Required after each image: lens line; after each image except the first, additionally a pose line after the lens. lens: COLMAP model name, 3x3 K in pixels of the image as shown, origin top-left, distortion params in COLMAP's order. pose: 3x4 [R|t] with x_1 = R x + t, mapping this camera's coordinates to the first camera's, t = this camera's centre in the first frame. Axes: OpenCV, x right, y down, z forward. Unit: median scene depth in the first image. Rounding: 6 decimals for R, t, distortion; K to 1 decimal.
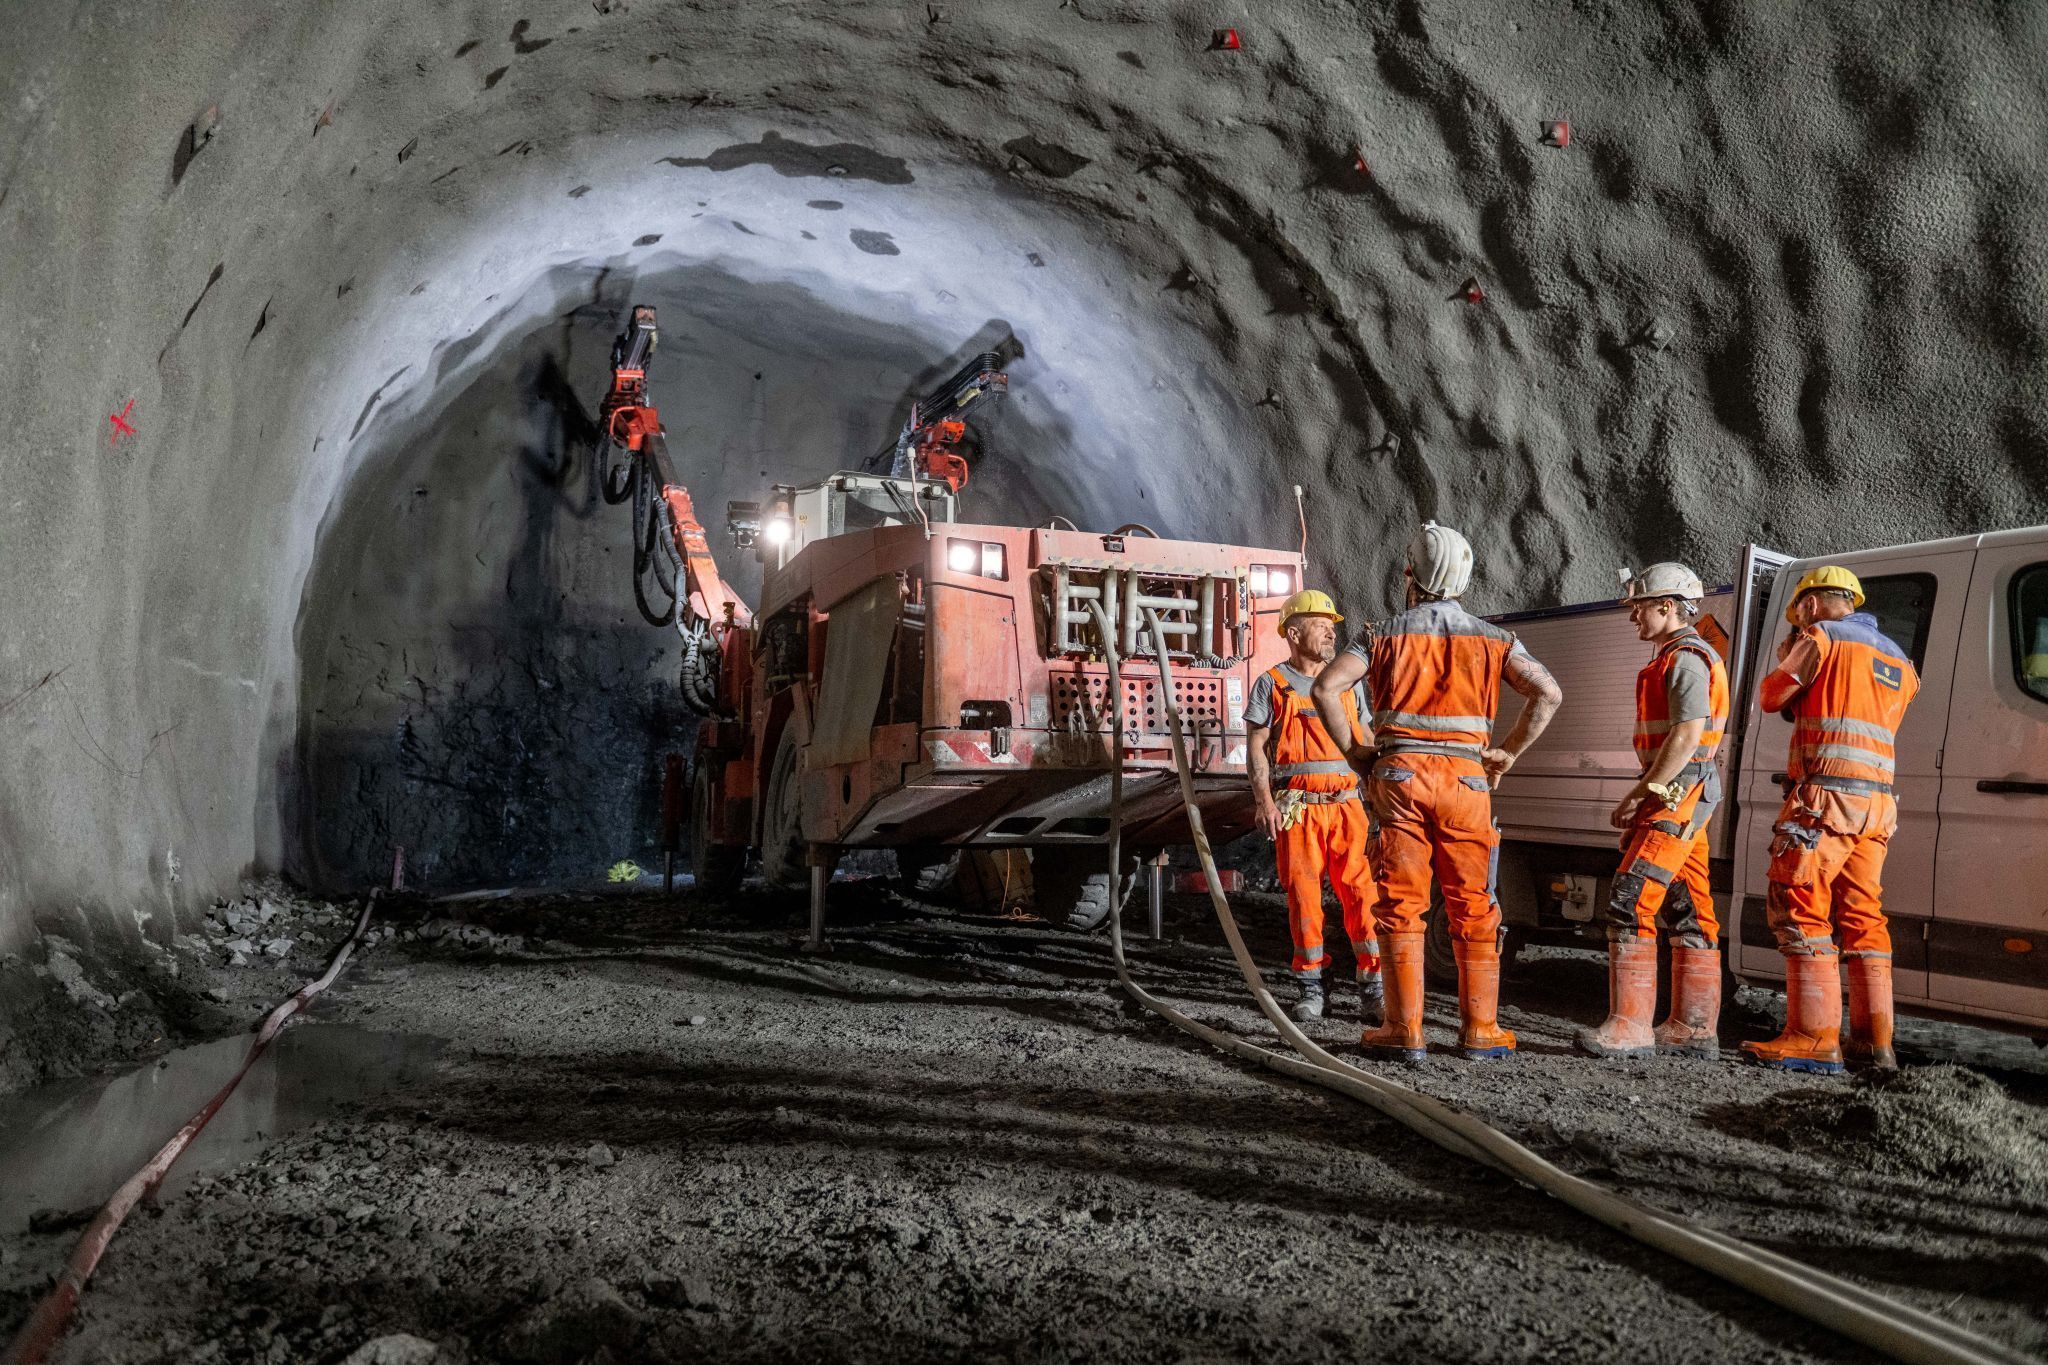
lens RADIAL K [[1532.9, 0, 932.1], [0, 1532.9, 705.7], [0, 0, 1]] dist [0.002690, 0.000330]
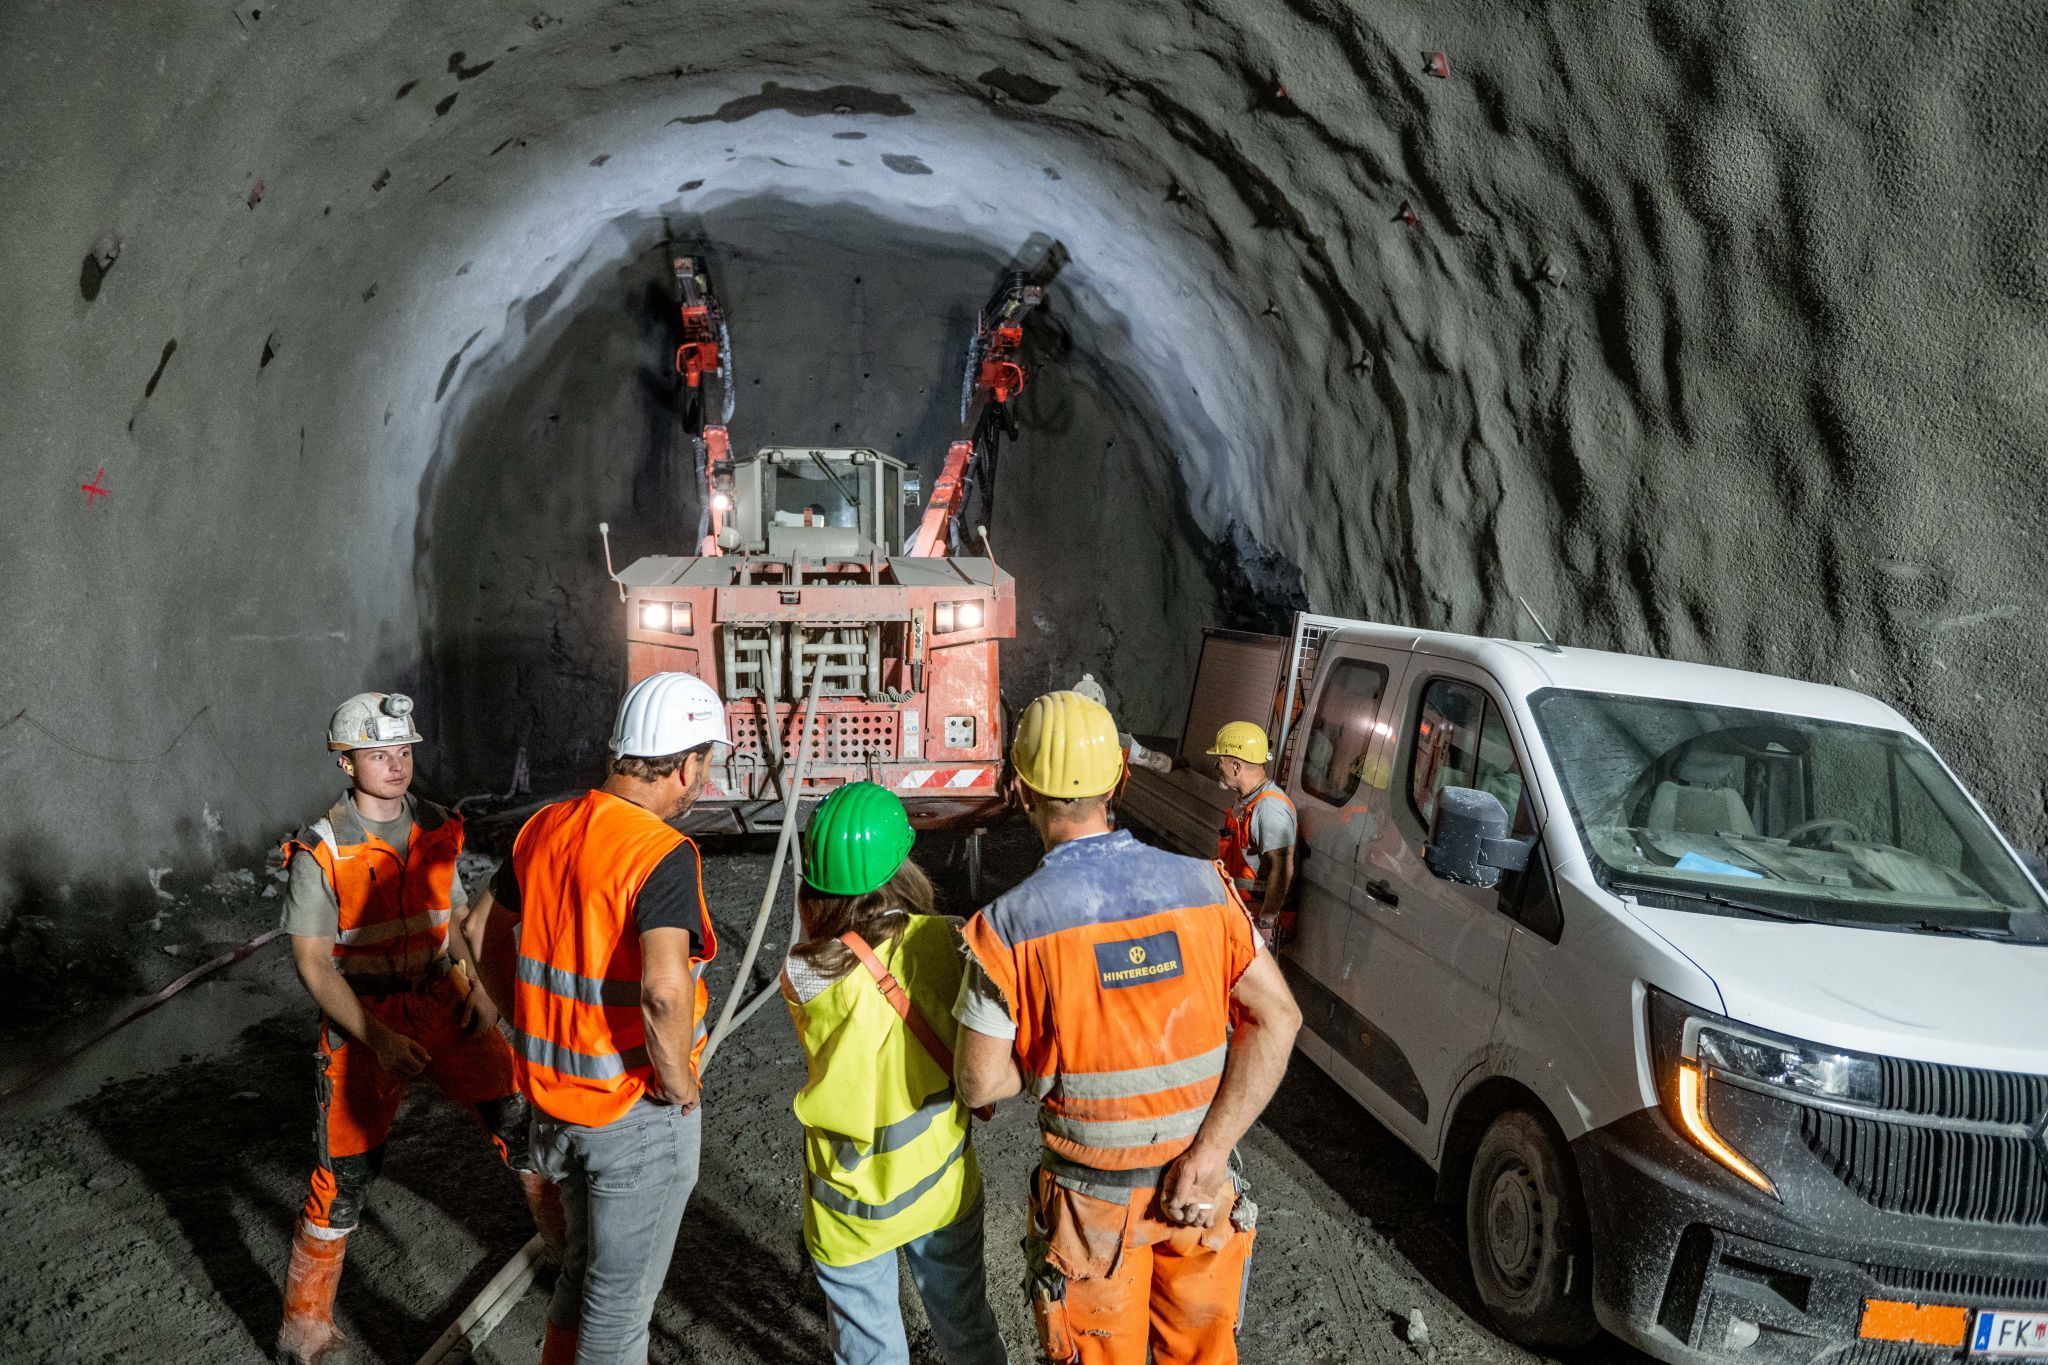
lens RADIAL K [[1532.9, 0, 932.1], [0, 1532.9, 705.7], [0, 0, 1]] dist [0.002690, 0.000330]
pose [[0.970620, -0.003582, -0.240591, 0.284385], [0.036183, 0.990692, 0.131224, -0.098851], [0.237881, -0.136074, 0.961715, -0.037719]]
